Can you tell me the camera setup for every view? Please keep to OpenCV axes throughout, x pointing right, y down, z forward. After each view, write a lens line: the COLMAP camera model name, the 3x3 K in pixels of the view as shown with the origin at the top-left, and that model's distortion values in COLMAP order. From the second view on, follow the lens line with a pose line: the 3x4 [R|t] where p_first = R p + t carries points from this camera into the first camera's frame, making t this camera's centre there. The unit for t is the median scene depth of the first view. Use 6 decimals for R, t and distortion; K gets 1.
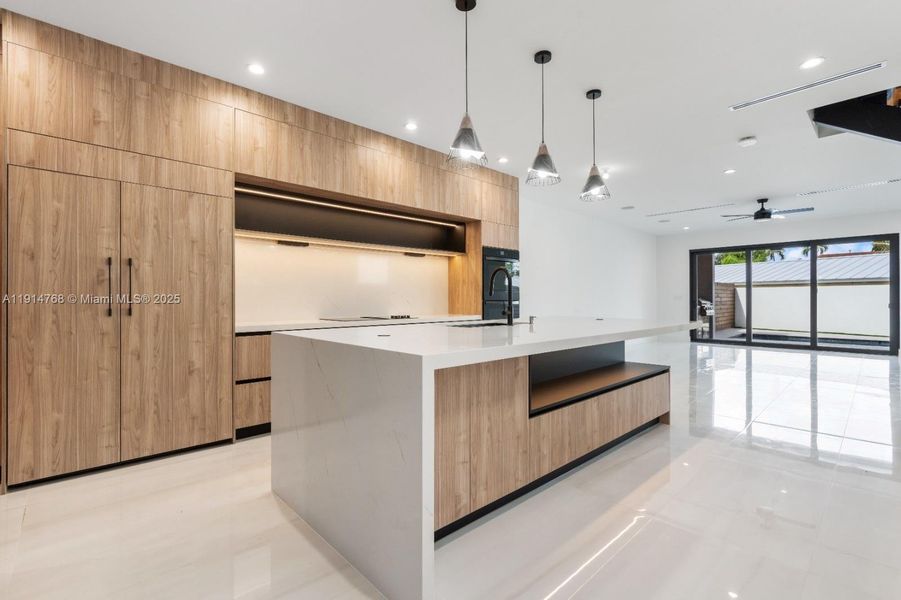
lens RADIAL K [[404.9, 0, 444.1], [0, 404.9, 297.2], [0, 0, 1]] dist [-0.003216, 0.000324]
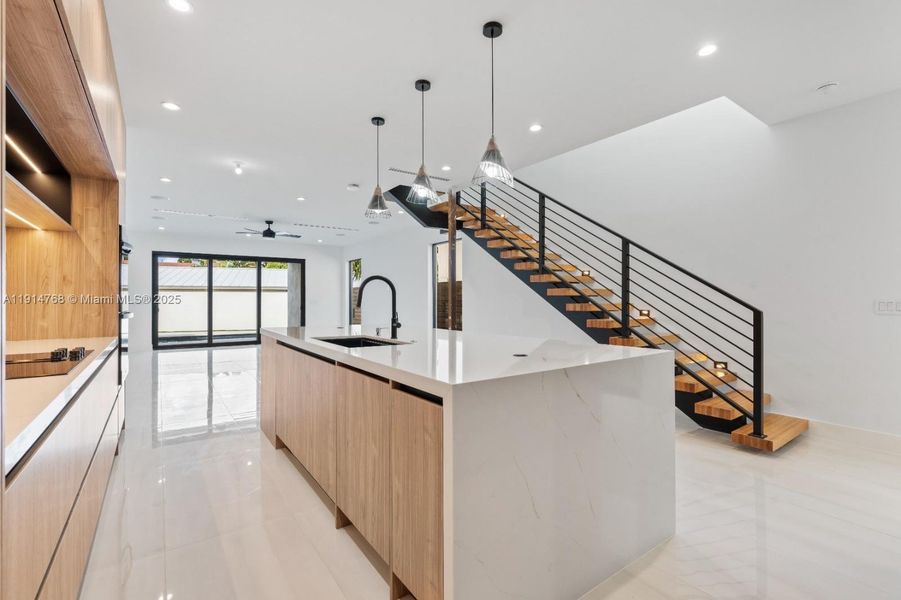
lens RADIAL K [[408.8, 0, 443.1], [0, 408.8, 296.6], [0, 0, 1]] dist [-0.007483, -0.000235]
pose [[0.130590, 0.011827, 0.991366, -0.258038], [-0.006527, 0.999917, -0.011070, -0.006692], [-0.991415, -0.005025, 0.130657, 0.253330]]
